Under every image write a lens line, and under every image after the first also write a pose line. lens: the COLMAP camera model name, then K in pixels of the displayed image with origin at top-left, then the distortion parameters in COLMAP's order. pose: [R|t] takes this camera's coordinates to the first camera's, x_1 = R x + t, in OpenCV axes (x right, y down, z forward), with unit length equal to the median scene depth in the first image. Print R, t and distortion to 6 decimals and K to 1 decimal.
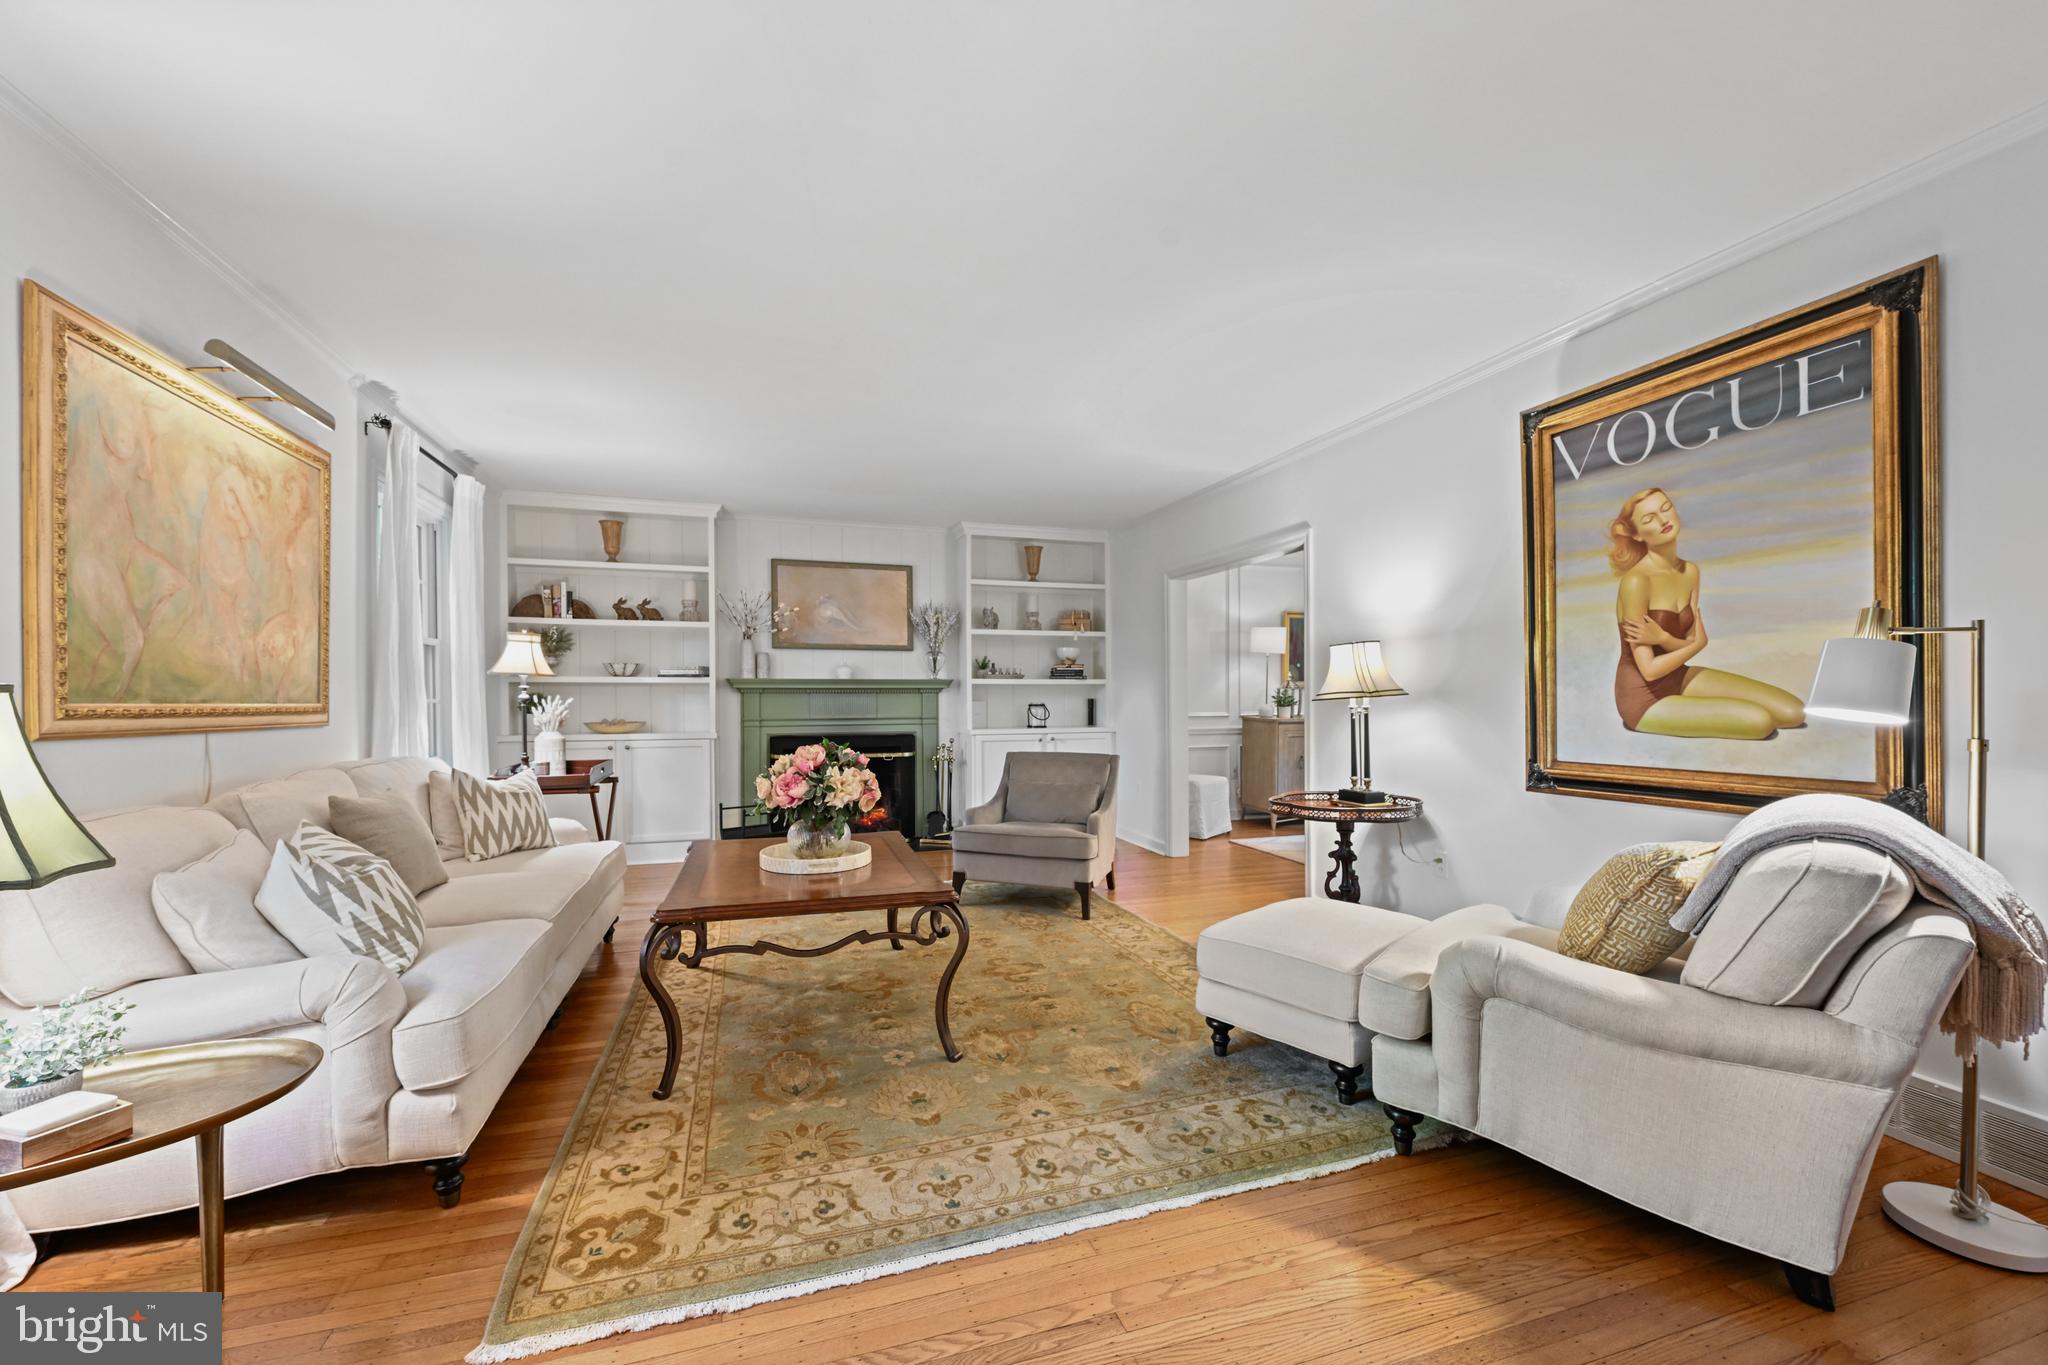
lens RADIAL K [[810.0, 0, 1005.1], [0, 810.0, 695.6], [0, 0, 1]] dist [-0.000680, 0.000350]
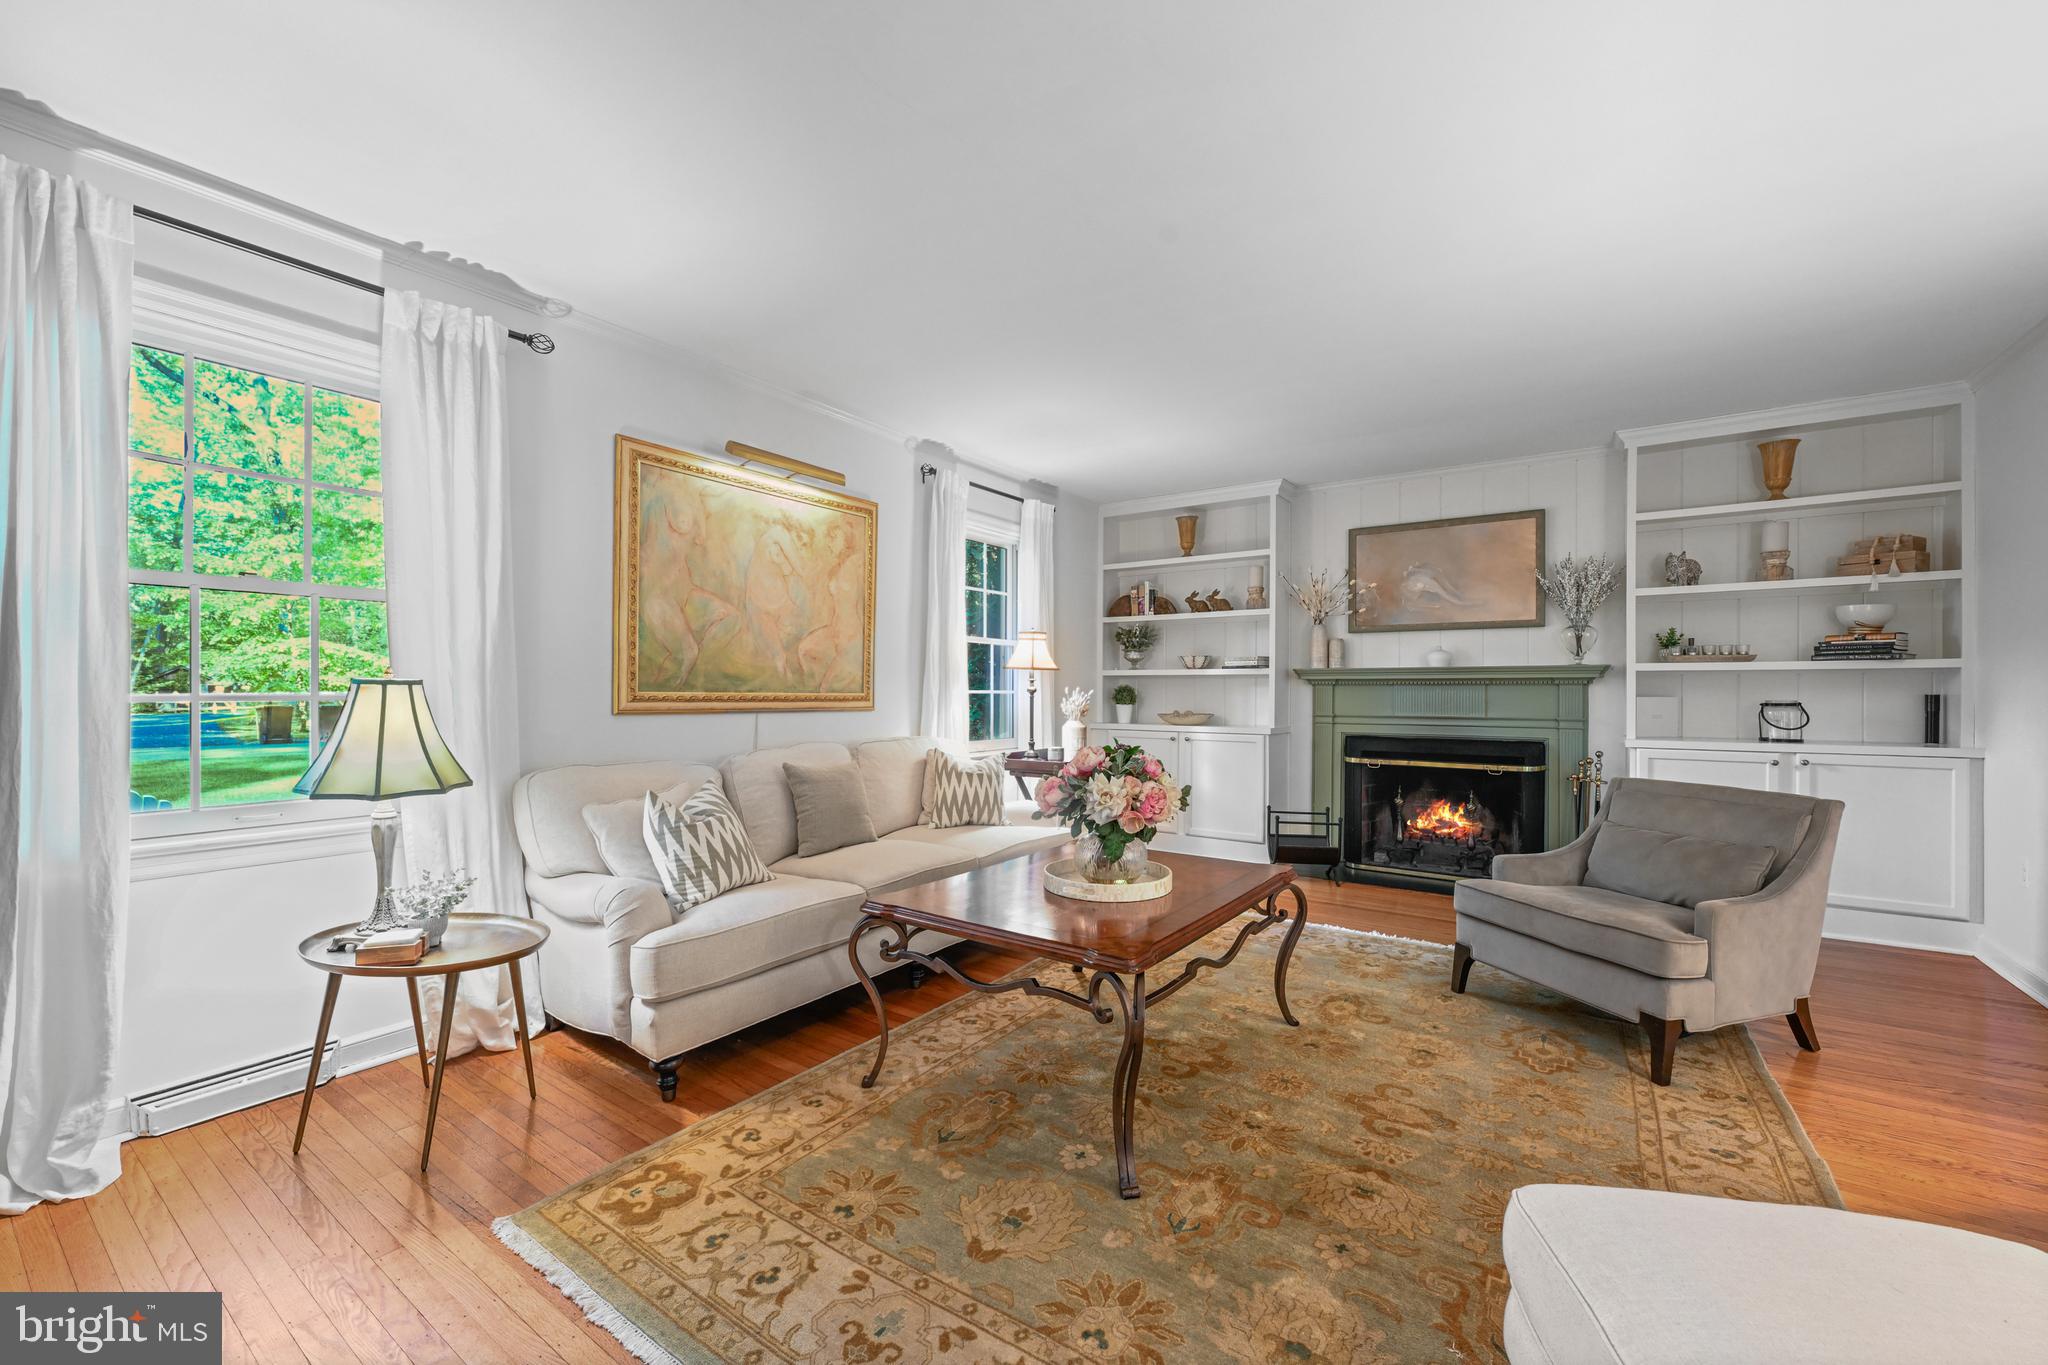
lens RADIAL K [[810.0, 0, 1023.8], [0, 810.0, 686.7], [0, 0, 1]] dist [-0.000680, 0.000350]
pose [[0.609198, -0.000018, -0.793018, 0.342016], [-0.001290, 0.999999, -0.001013, -0.000004], [0.793017, 0.001640, 0.609197, 0.371611]]
